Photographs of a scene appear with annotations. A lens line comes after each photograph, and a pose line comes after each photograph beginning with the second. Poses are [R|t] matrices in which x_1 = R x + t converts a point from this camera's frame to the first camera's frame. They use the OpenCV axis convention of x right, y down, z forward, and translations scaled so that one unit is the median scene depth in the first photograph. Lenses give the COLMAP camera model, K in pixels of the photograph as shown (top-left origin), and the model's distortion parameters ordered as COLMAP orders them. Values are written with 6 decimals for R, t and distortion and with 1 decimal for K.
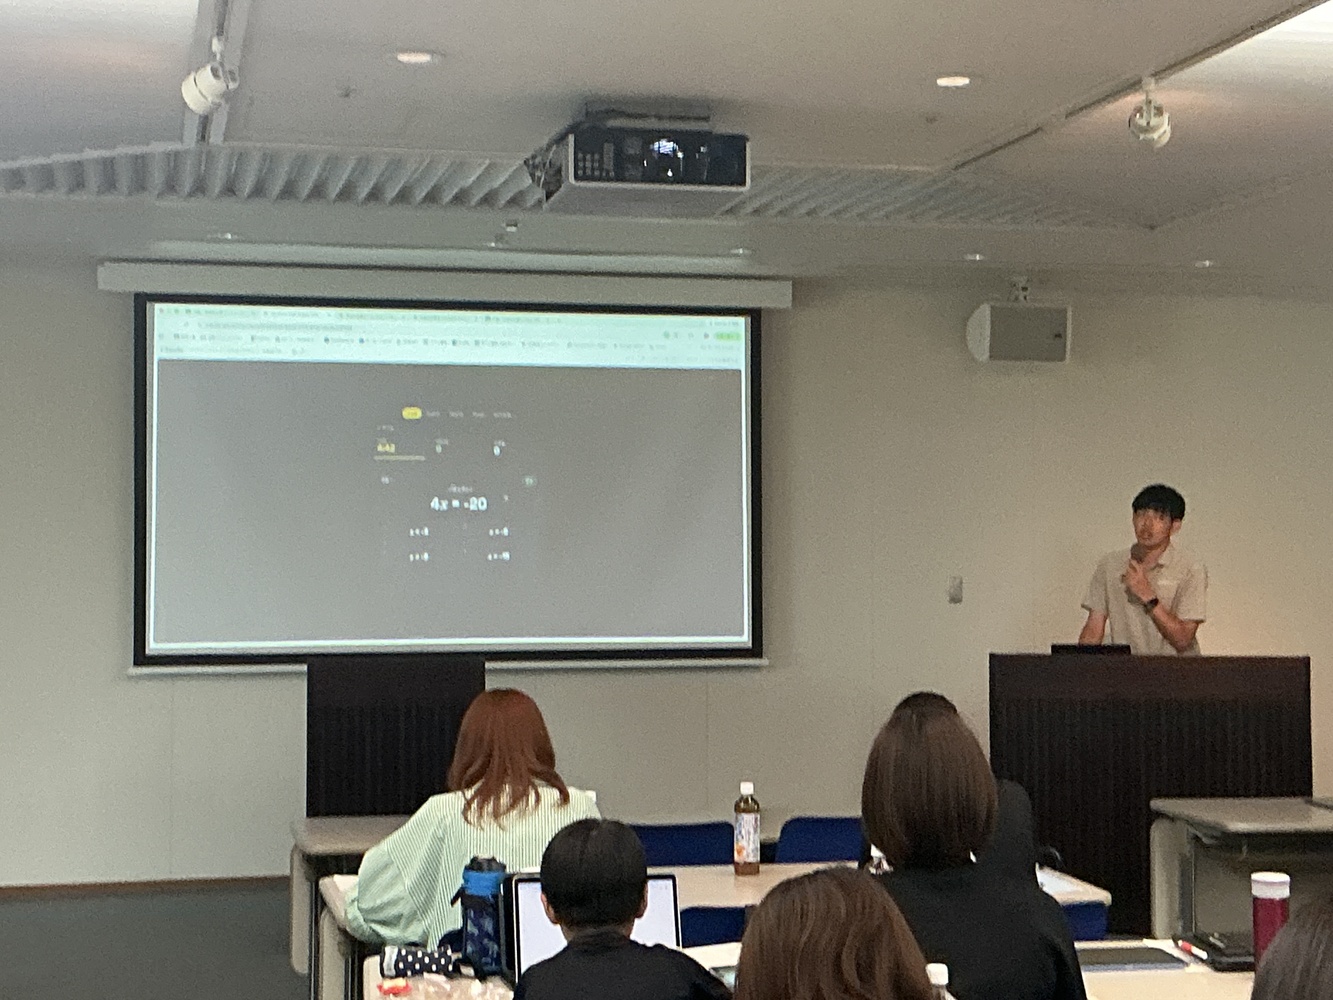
lens RADIAL K [[2546.7, 0, 677.4], [0, 2546.7, 499.0], [0, 0, 1]] dist [0.190846, 0.000000]
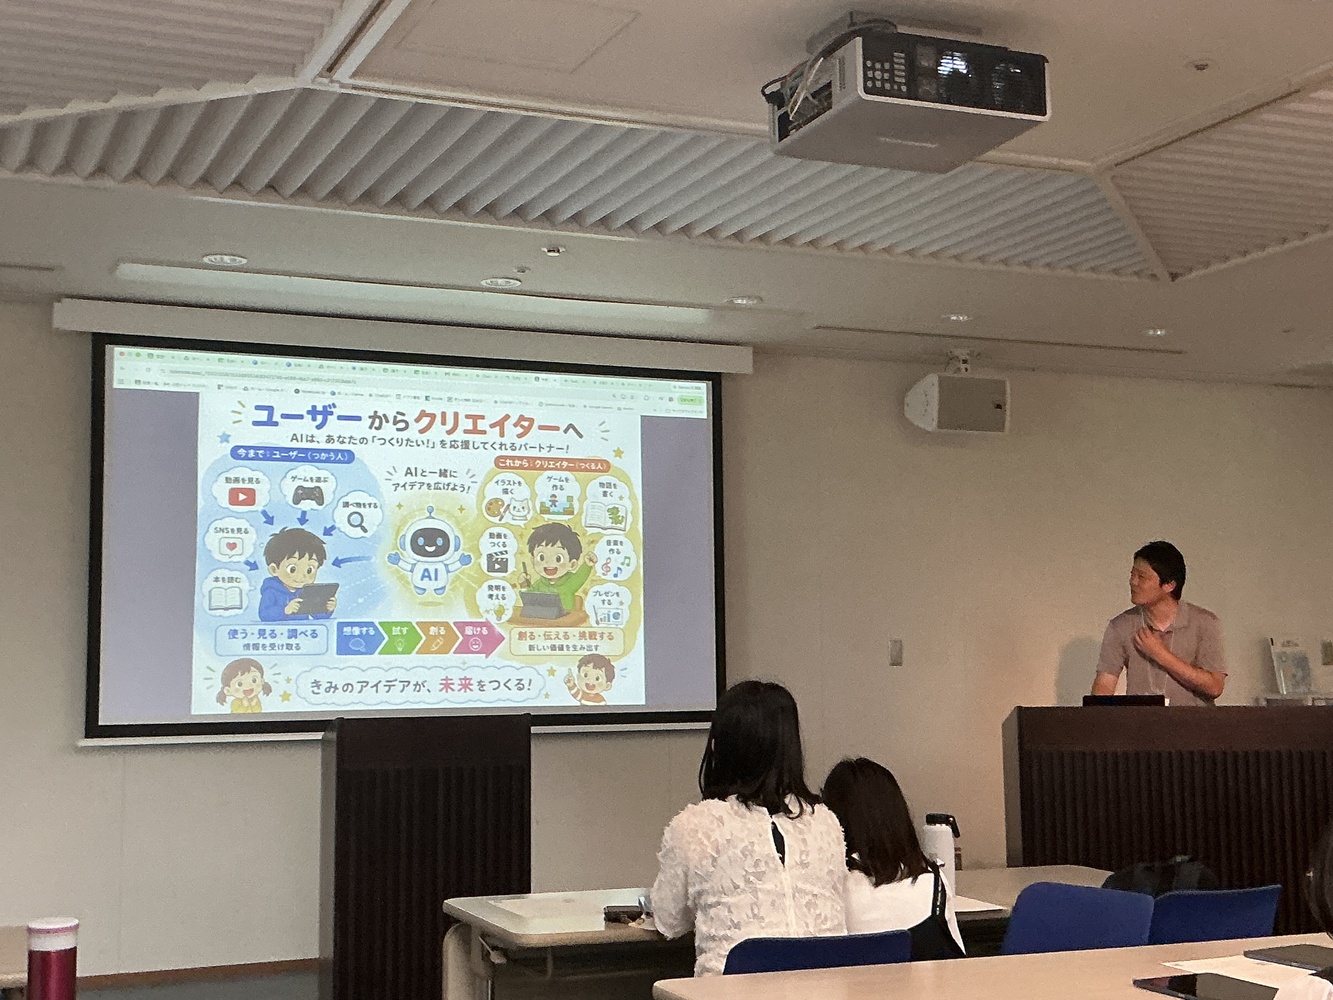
lens RADIAL K [[1905.3, 0, 659.0], [0, 1905.3, 510.3], [0, 0, 1]] dist [0.156795, 0.000000]
pose [[0.980809, 0.007982, 0.194808, -0.172918], [0.005189, 0.997739, -0.067008, 0.037324], [-0.194903, 0.066732, 0.978550, 0.331964]]
